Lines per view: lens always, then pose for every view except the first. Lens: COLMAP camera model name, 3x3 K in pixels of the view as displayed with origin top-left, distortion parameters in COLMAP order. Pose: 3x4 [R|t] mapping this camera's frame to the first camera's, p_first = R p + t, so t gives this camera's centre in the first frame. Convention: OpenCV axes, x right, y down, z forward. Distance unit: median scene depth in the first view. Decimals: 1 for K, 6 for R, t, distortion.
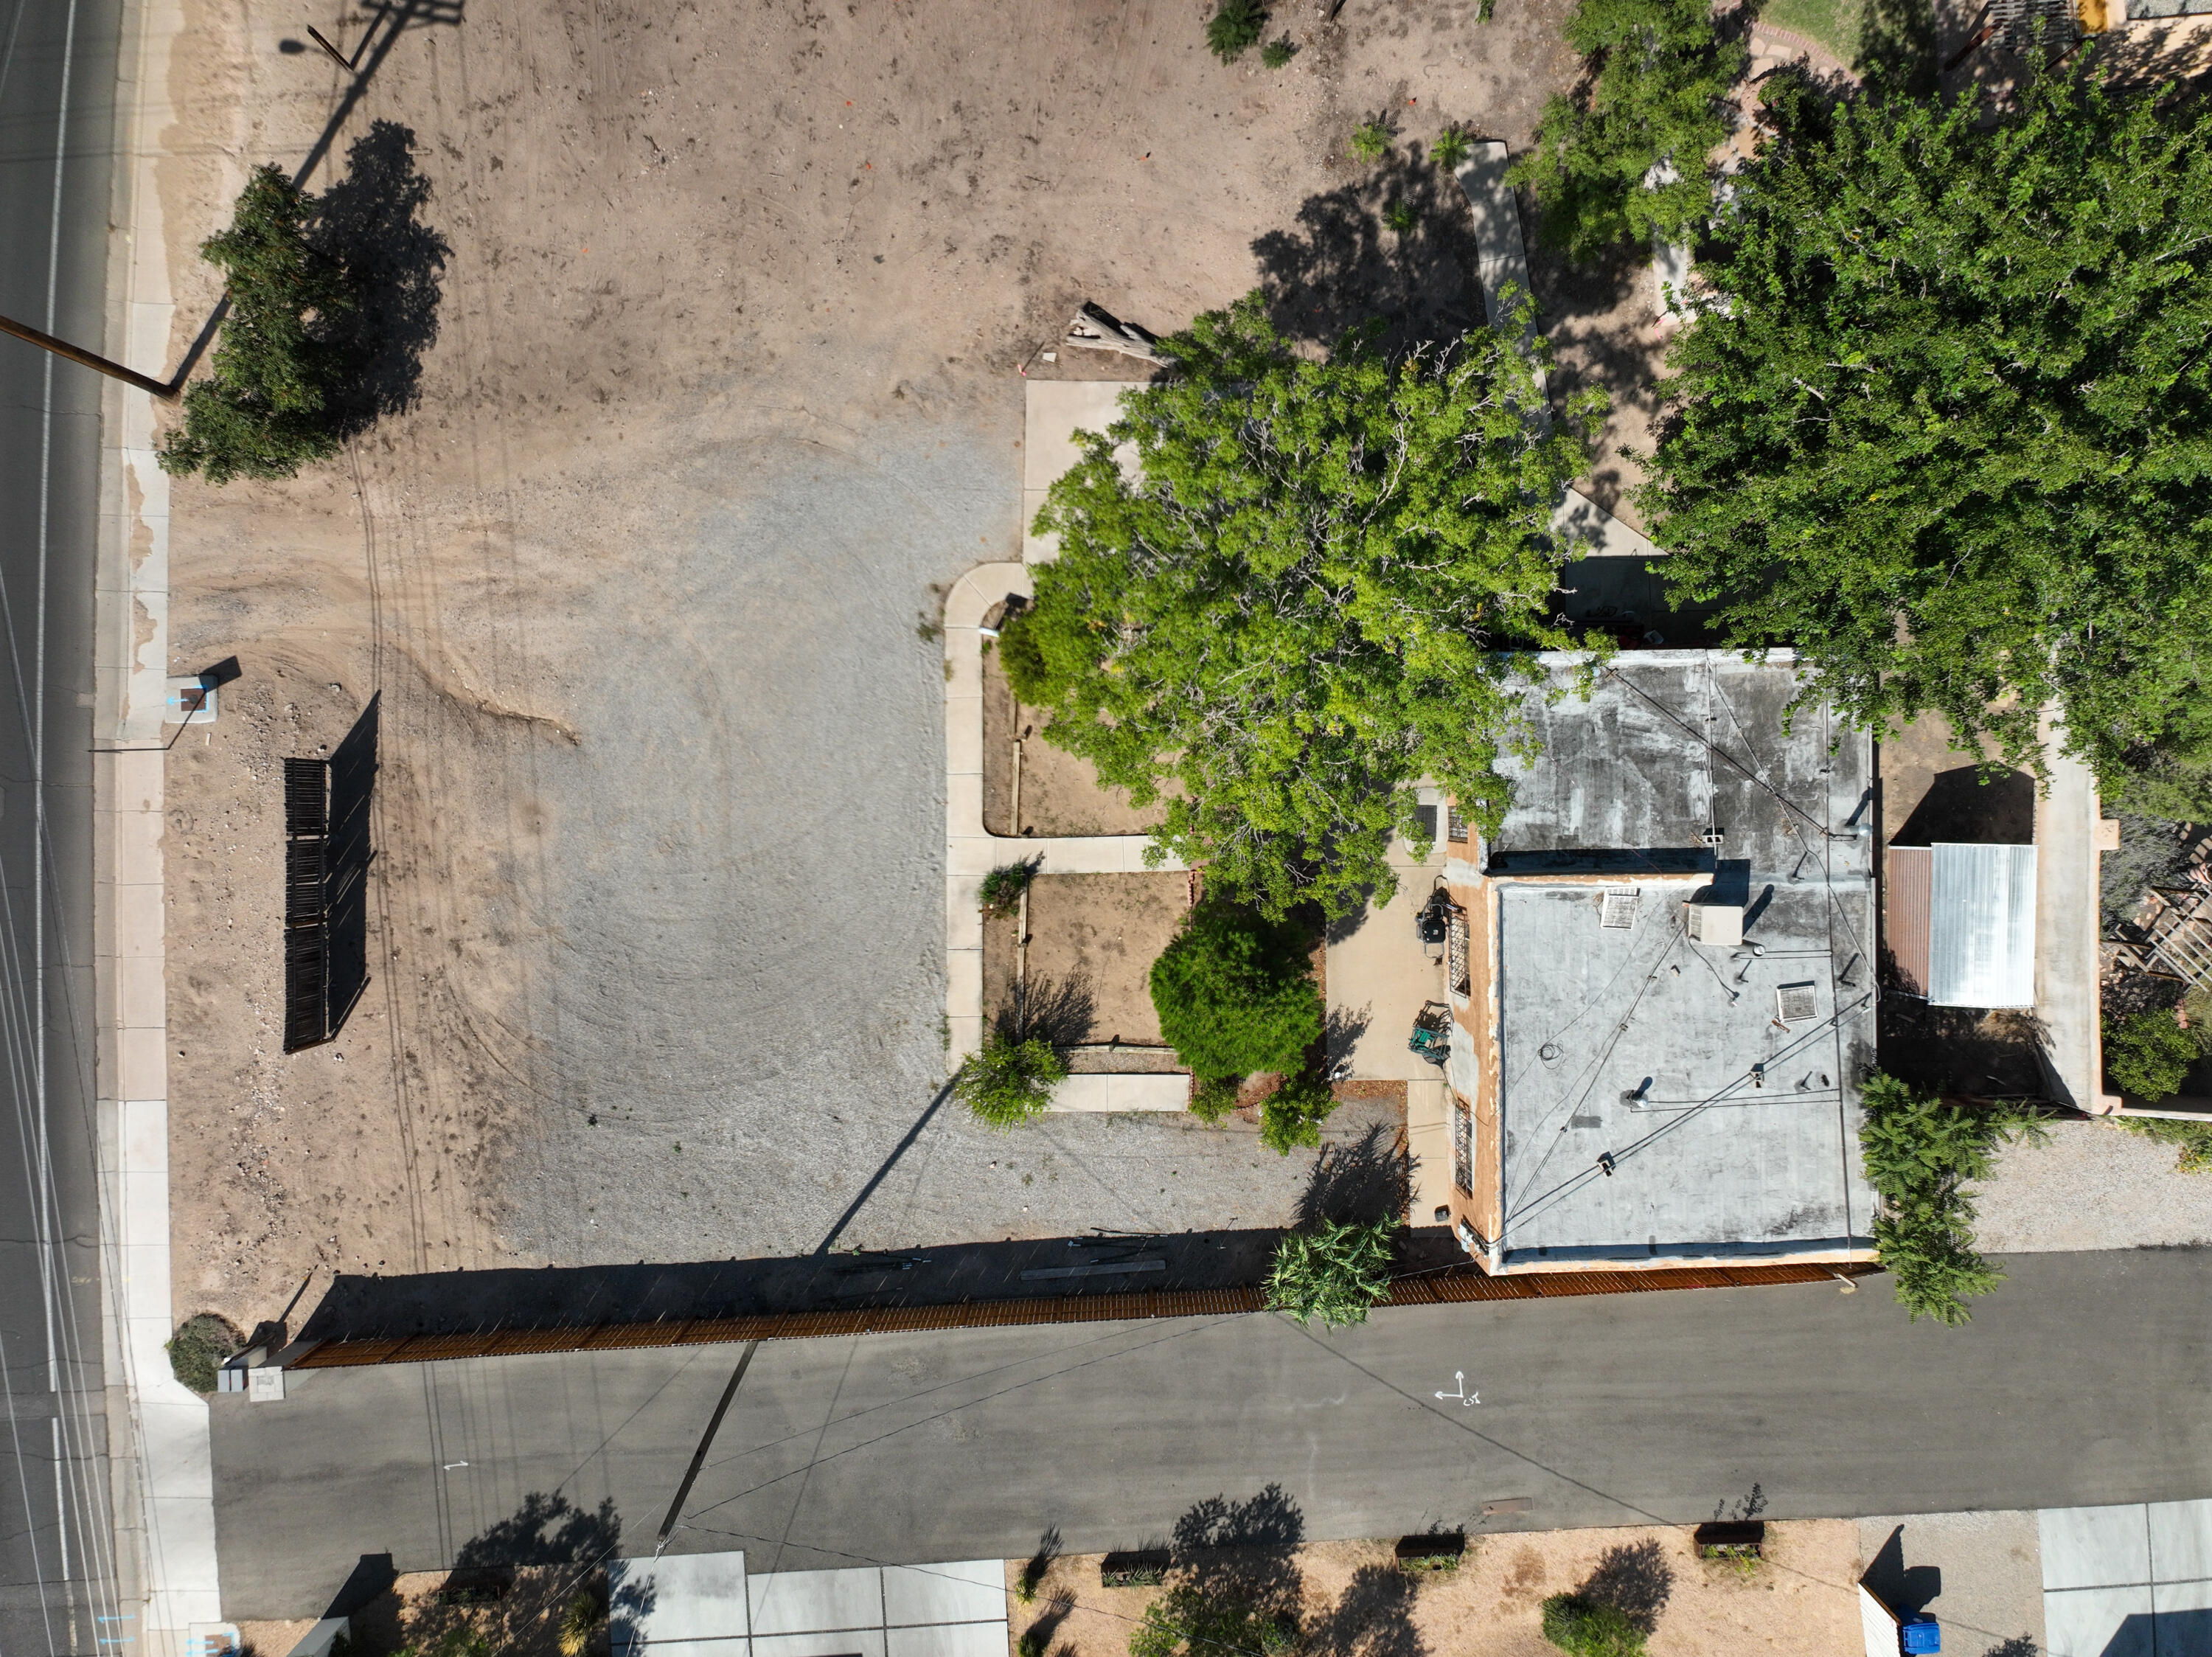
lens RADIAL K [[1474.9, 0, 1110.2], [0, 1474.9, 825.8], [0, 0, 1]] dist [0.047497, -0.029117]
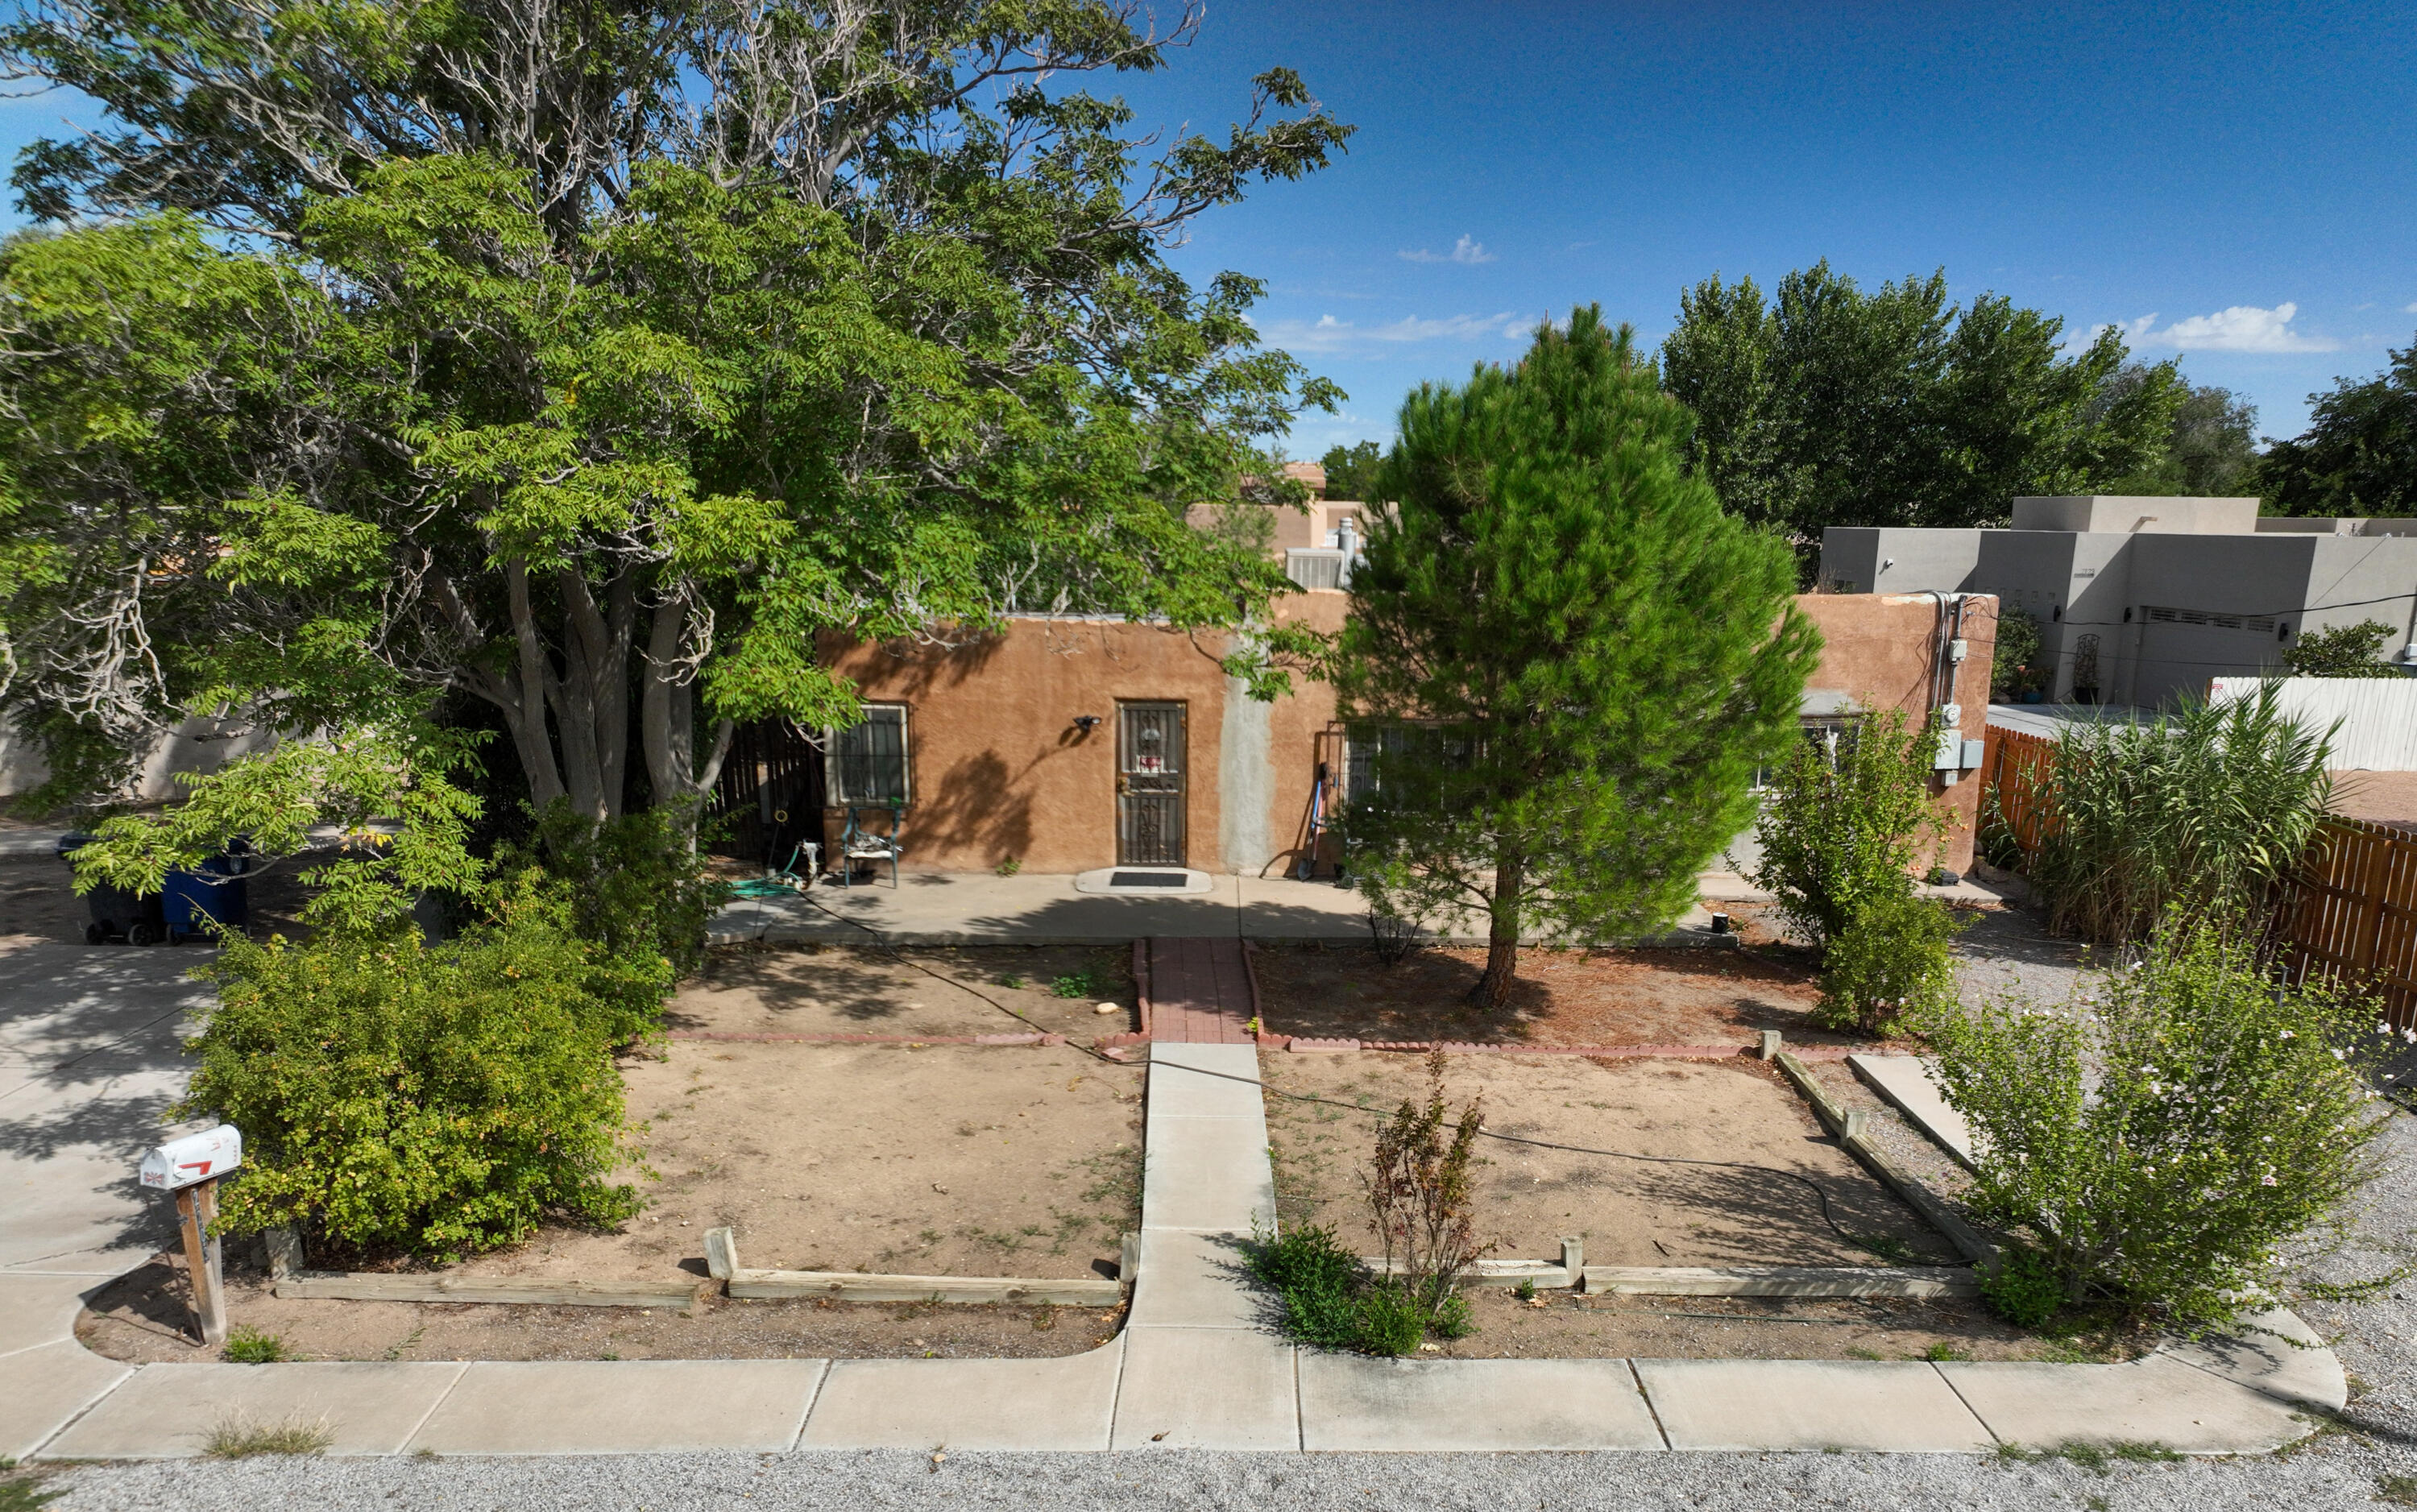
lens RADIAL K [[1649.4, 0, 1266.6], [0, 1649.4, 904.6], [0, 0, 1]] dist [0.023497, -0.001708]
pose [[-0.011180, -0.237931, 0.971218, -0.312752], [0.999877, -0.013334, 0.008243, 0.028541], [0.010989, 0.971190, 0.238051, 0.879196]]
